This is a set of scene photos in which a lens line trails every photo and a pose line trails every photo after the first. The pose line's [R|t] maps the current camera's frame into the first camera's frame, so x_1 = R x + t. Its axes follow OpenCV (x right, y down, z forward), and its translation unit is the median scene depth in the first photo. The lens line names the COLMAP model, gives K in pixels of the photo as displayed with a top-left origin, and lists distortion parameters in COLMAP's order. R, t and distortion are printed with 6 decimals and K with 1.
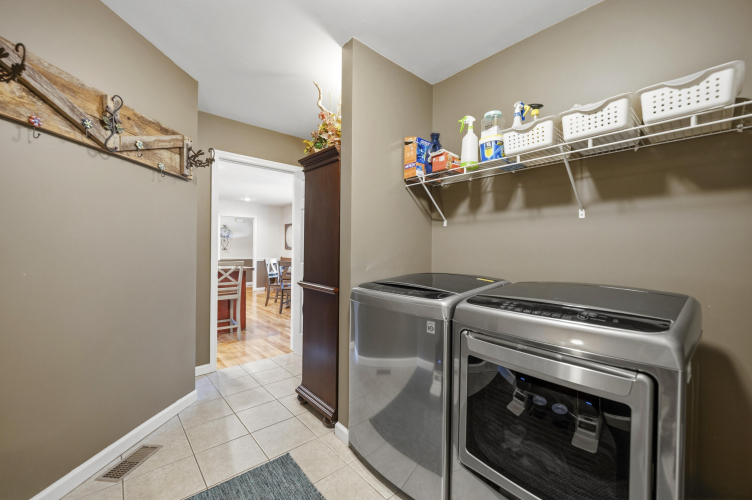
lens RADIAL K [[300.8, 0, 374.9], [0, 300.8, 249.4], [0, 0, 1]] dist [0.001388, 0.000430]
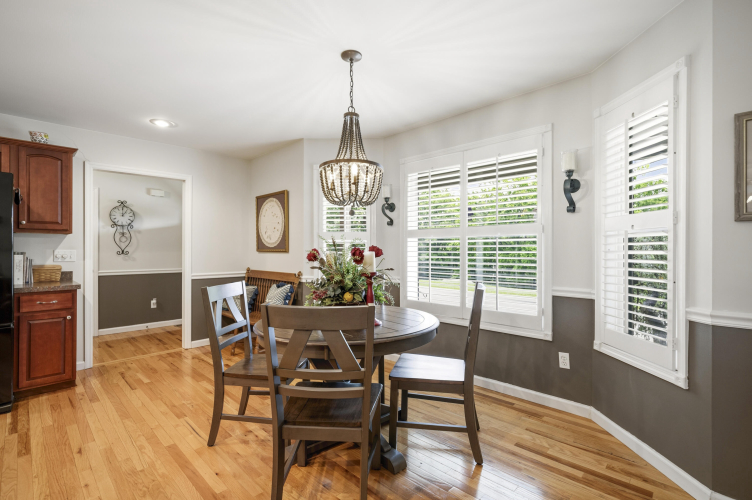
lens RADIAL K [[349.0, 0, 380.1], [0, 349.0, 251.8], [0, 0, 1]] dist [0.002470, 0.000045]
pose [[0.995839, -0.003778, 0.091053, -0.162849], [0.003859, 0.999992, -0.000707, 0.000876], [-0.091050, 0.001056, 0.995846, 0.463016]]
